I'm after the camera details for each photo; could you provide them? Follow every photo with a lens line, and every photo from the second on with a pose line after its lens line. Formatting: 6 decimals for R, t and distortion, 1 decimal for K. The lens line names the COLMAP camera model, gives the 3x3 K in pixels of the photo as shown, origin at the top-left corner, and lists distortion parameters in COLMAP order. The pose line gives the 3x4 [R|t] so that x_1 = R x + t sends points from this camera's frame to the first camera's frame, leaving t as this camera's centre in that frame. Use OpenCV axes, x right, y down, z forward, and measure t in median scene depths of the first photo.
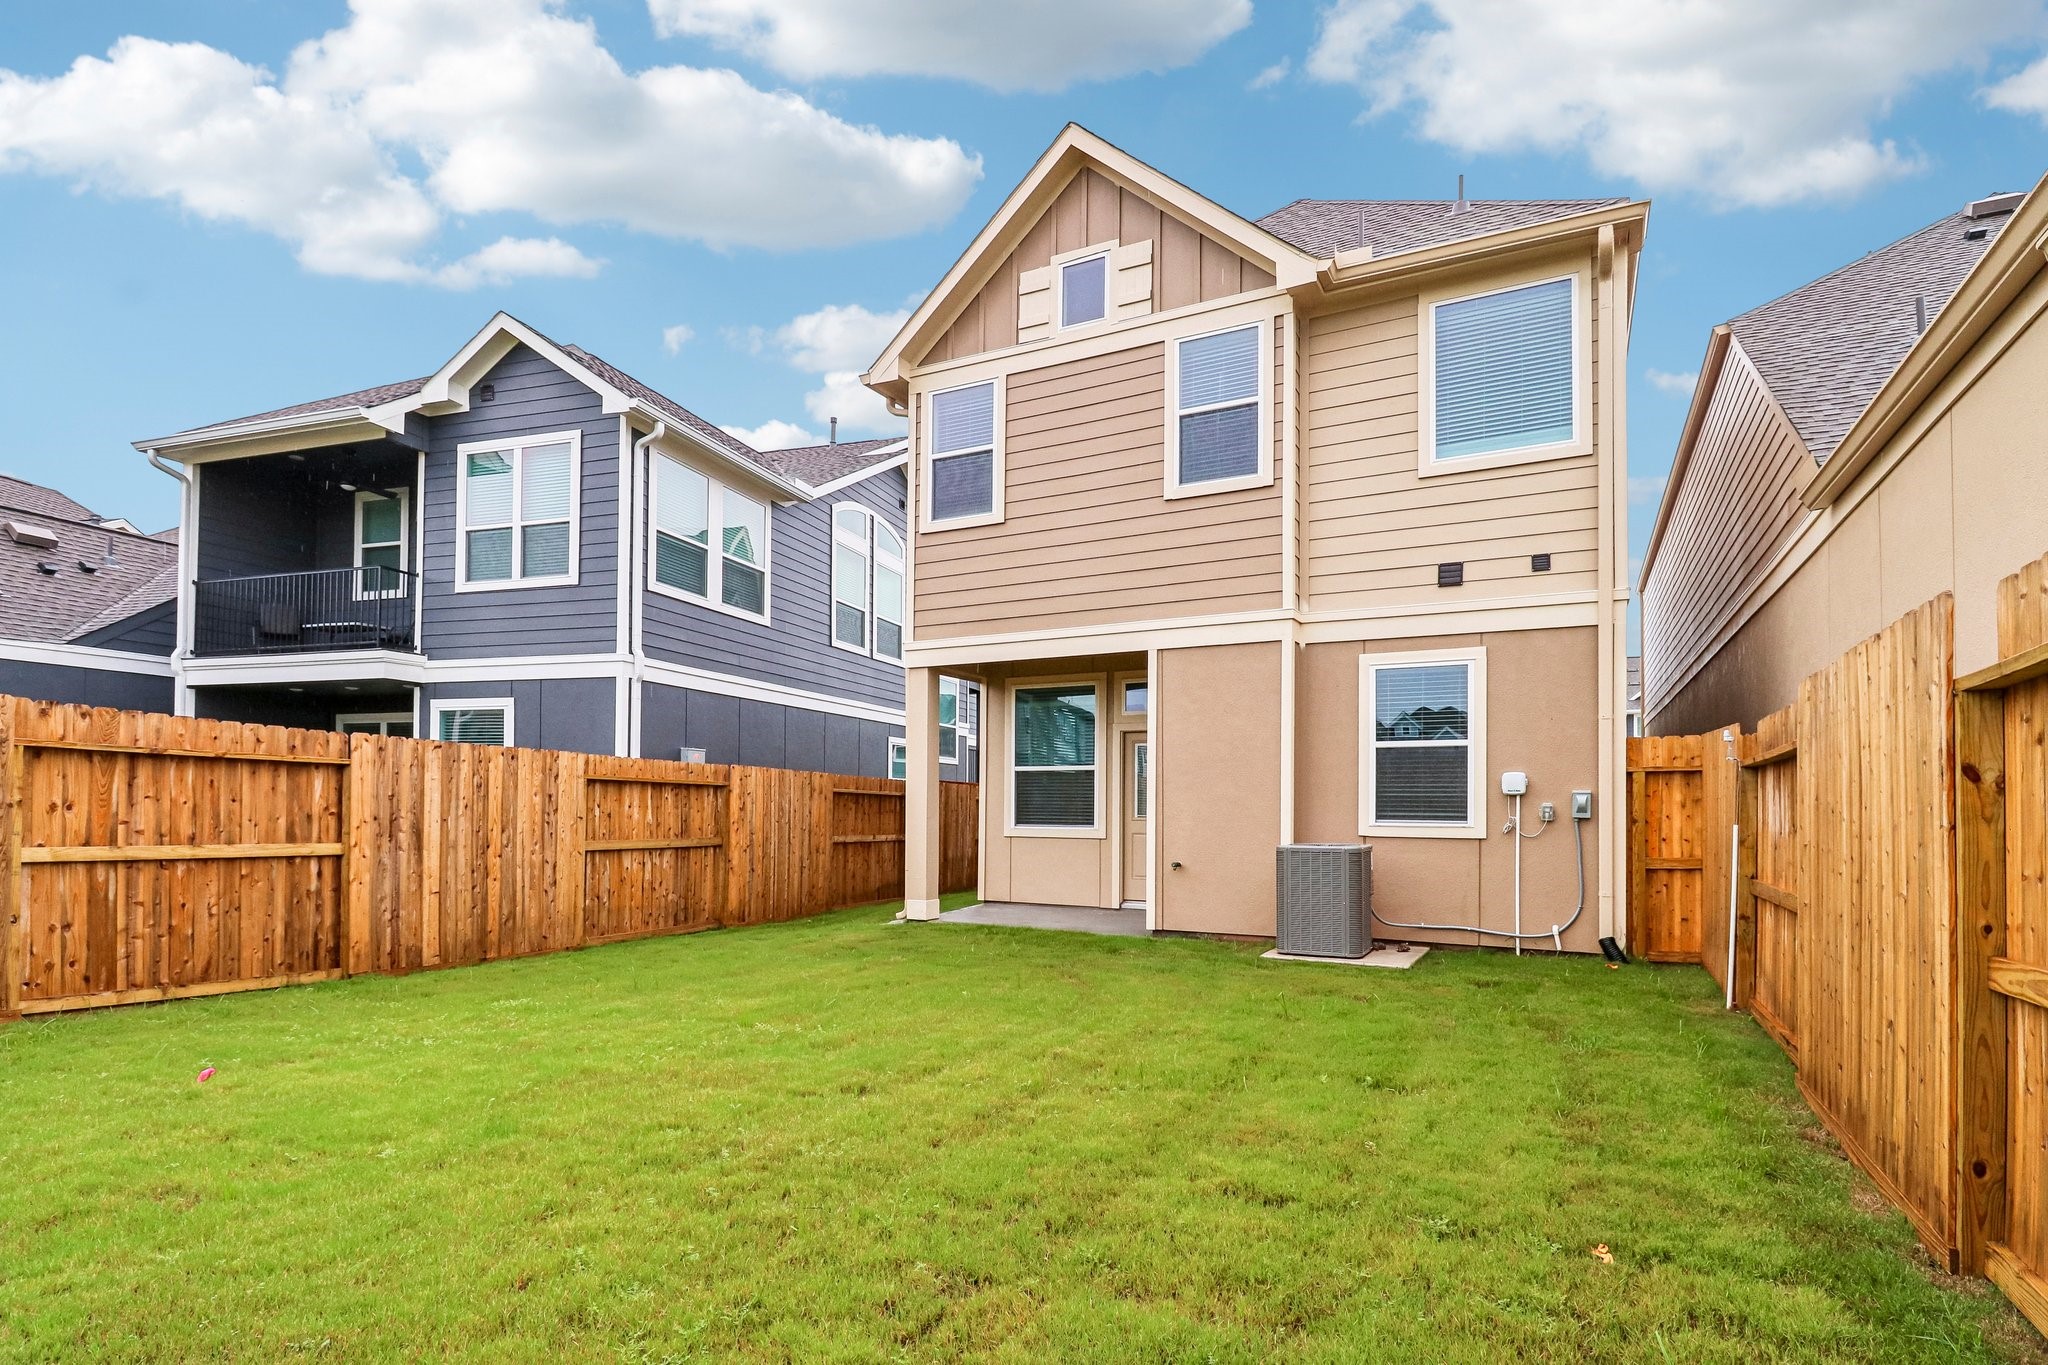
lens RADIAL K [[953.2, 0, 1024.6], [0, 953.2, 802.0], [0, 0, 1]] dist [-0.001112, -0.000225]
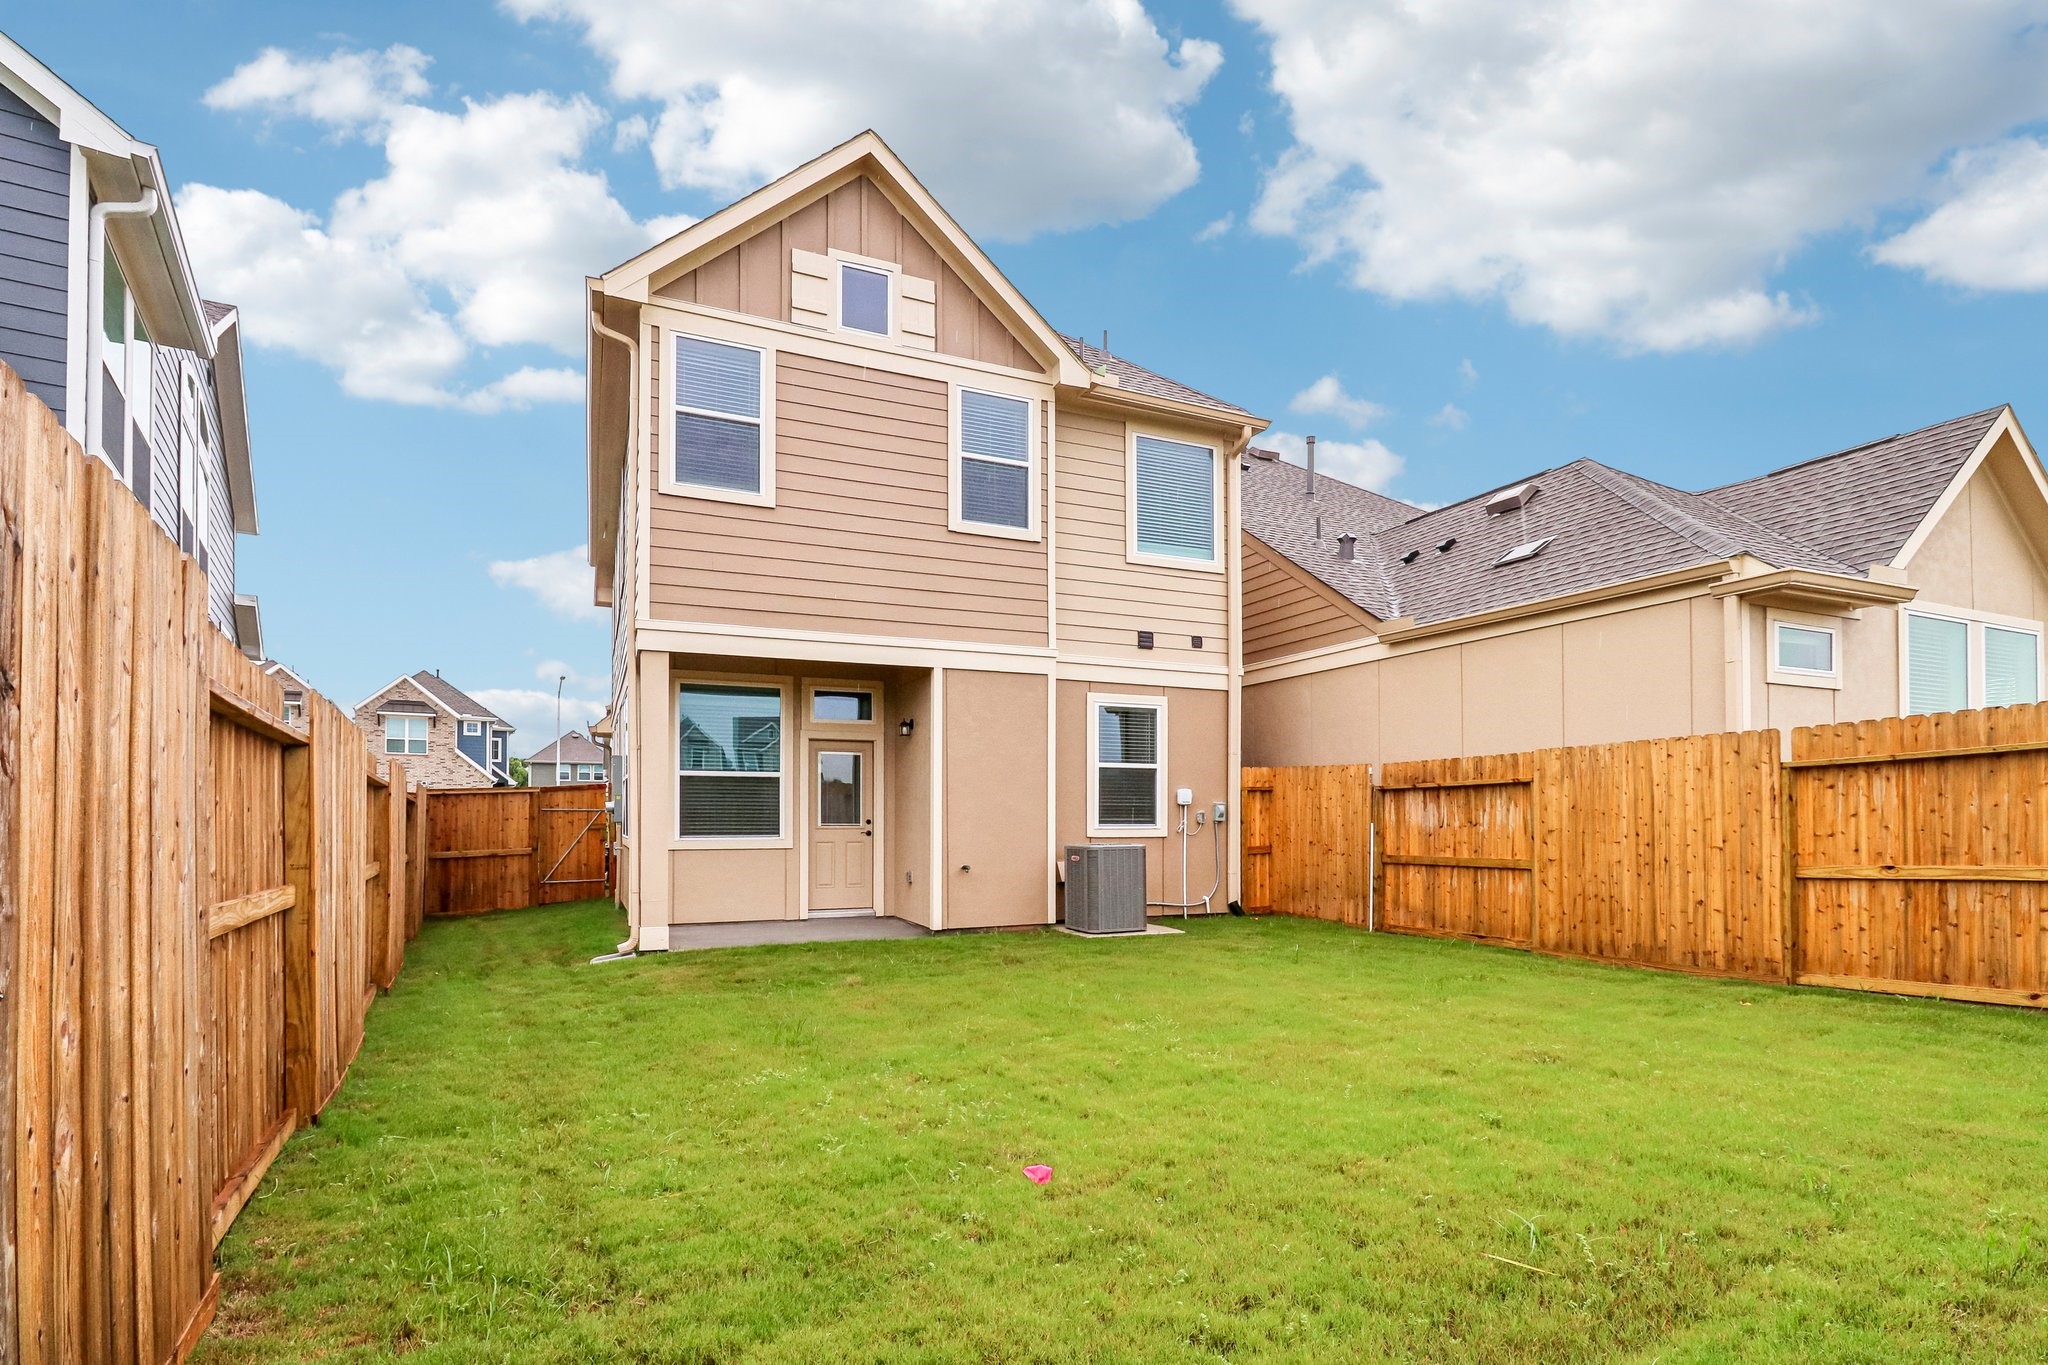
lens RADIAL K [[982.1, 0, 1021.2], [0, 982.1, 807.8], [0, 0, 1]] dist [-0.002724, -0.000682]
pose [[0.643791, 0.001243, 0.765201, -0.657389], [0.000659, 0.999997, -0.002180, -0.000291], [-0.765201, 0.001908, 0.643788, 0.225001]]
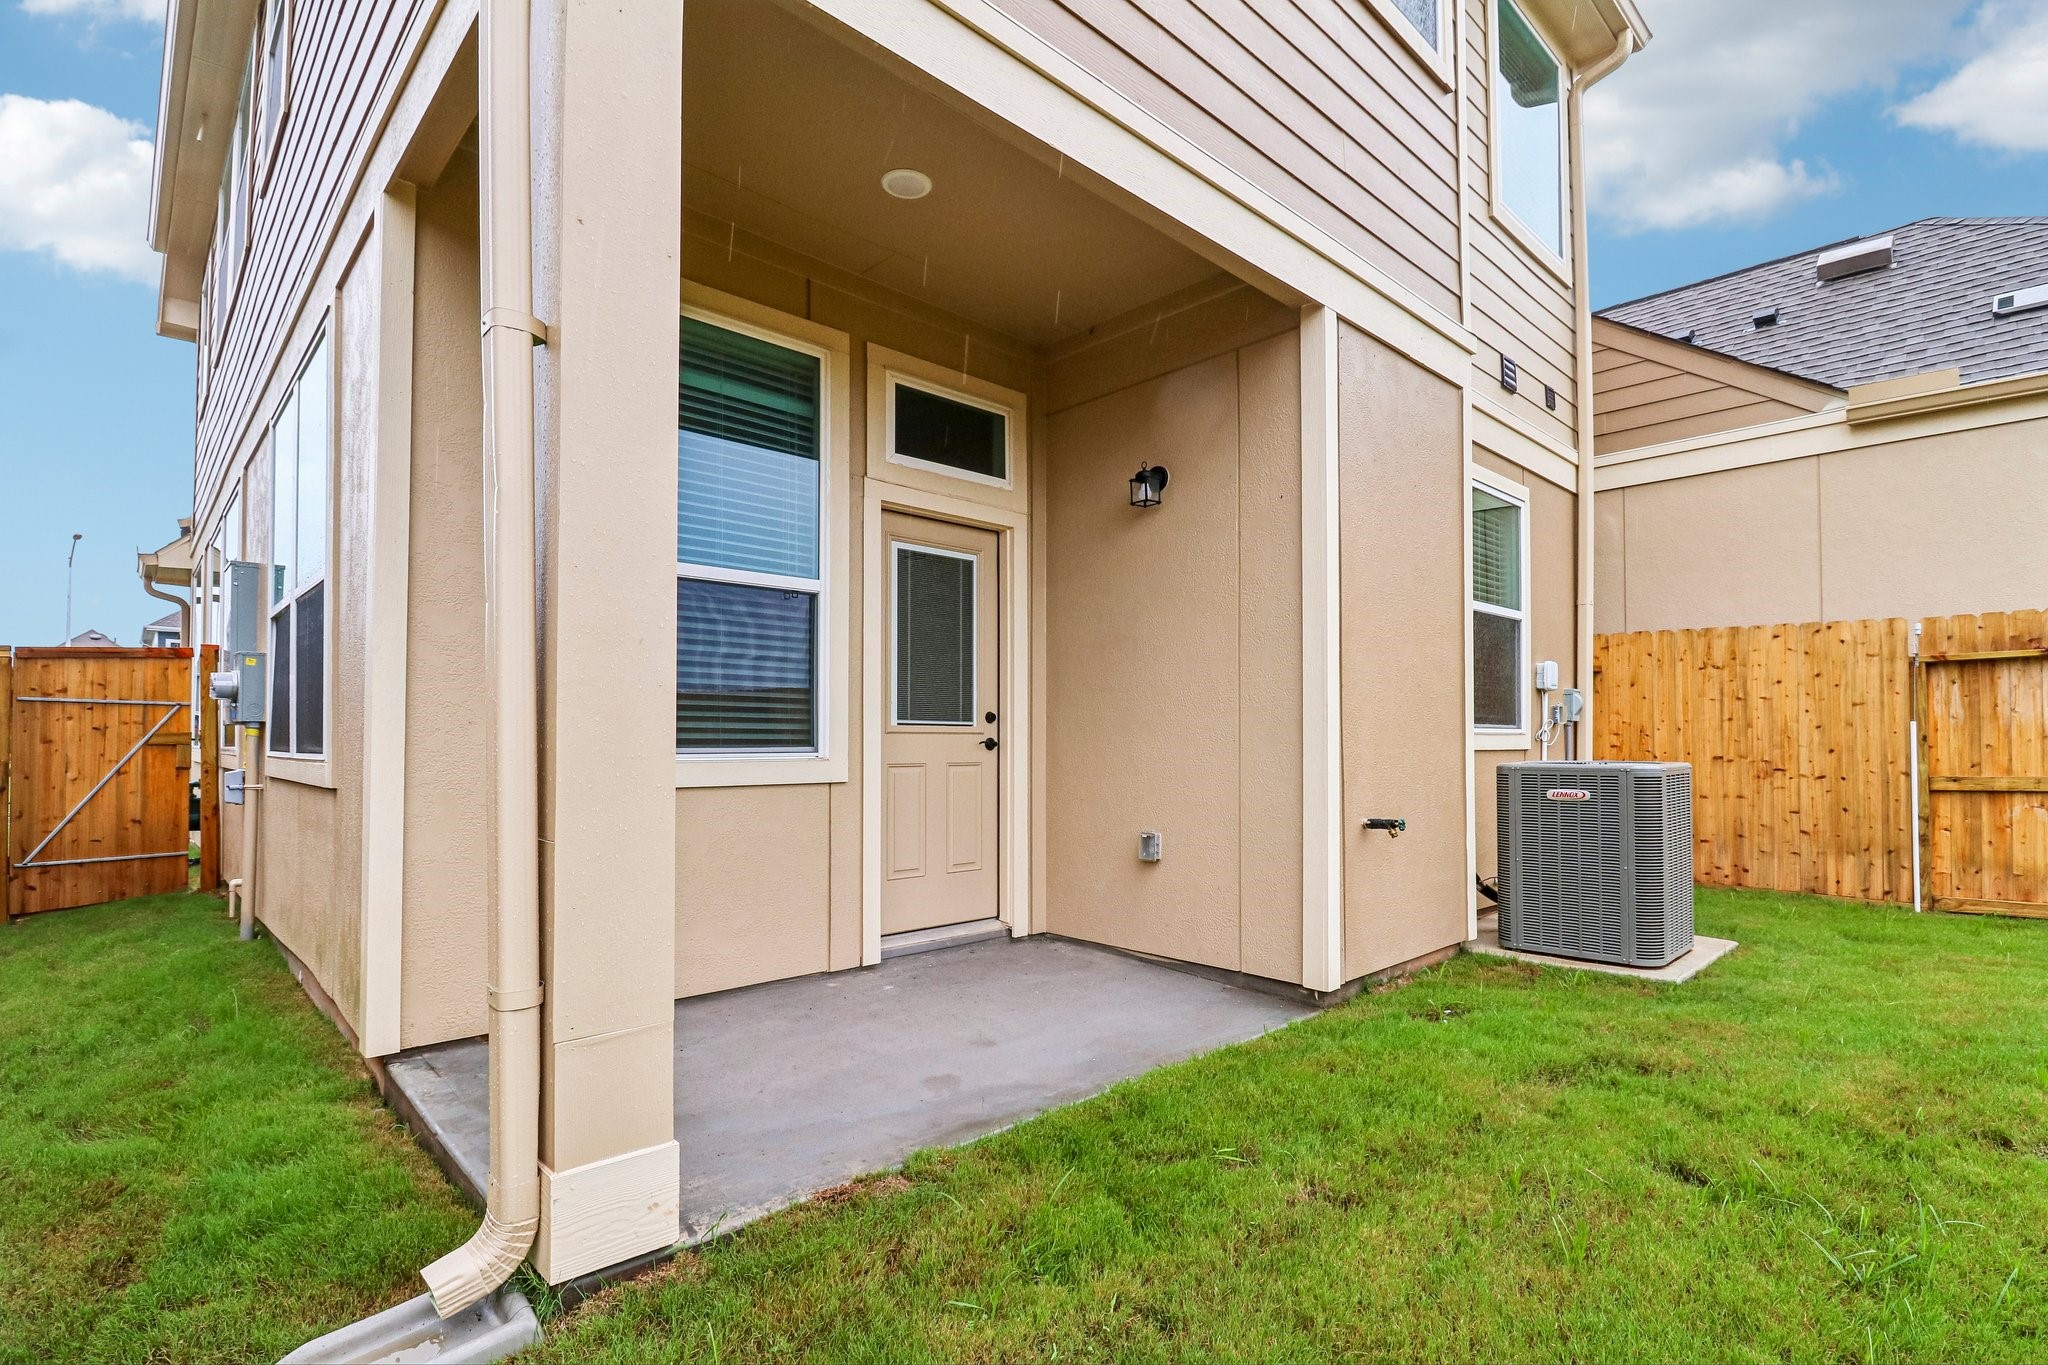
lens RADIAL K [[965.4, 0, 1024.3], [0, 965.4, 720.1], [0, 0, 1]] dist [-0.126097, 0.094452]
pose [[0.338307, 0.010896, 0.940973, -0.293403], [0.000324, 0.999932, -0.011695, 0.022690], [-0.941036, 0.004262, 0.338280, 1.011612]]
